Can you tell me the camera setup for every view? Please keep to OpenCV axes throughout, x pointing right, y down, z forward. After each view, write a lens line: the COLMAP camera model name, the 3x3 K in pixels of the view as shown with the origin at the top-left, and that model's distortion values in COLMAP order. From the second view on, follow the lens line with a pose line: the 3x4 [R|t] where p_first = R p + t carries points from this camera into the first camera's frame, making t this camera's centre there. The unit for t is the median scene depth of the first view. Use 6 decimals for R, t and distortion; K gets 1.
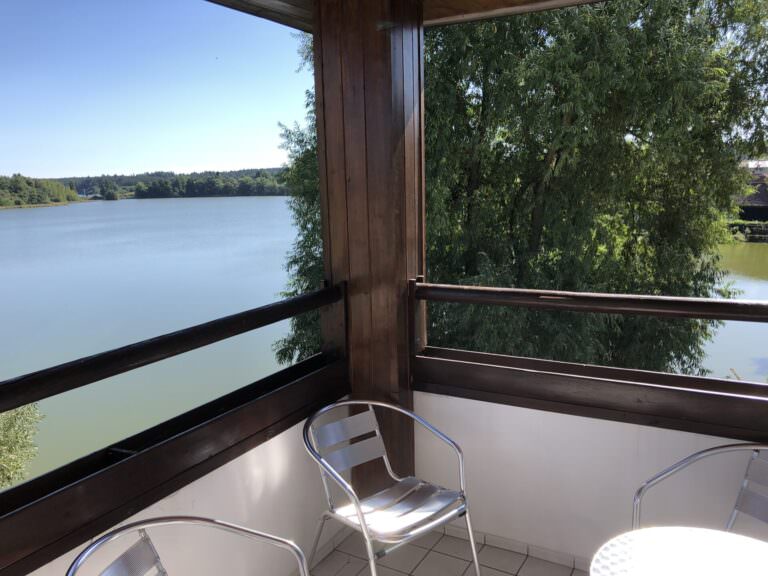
lens RADIAL K [[627.6, 0, 384.0], [0, 627.6, 288.0], [0, 0, 1]] dist [0.006657, -0.002816]
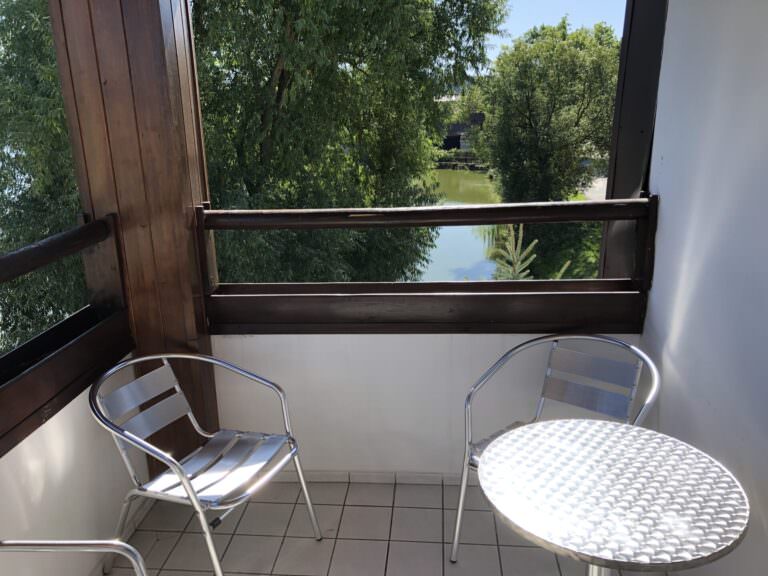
lens RADIAL K [[628.3, 0, 383.6], [0, 628.3, 298.2], [0, 0, 1]] dist [0.003450, -0.004972]
pose [[0.906172, -0.122186, 0.404874, -0.088354], [0.073880, 0.988369, 0.132924, 0.014817], [-0.416406, -0.090540, 0.904659, 0.117679]]
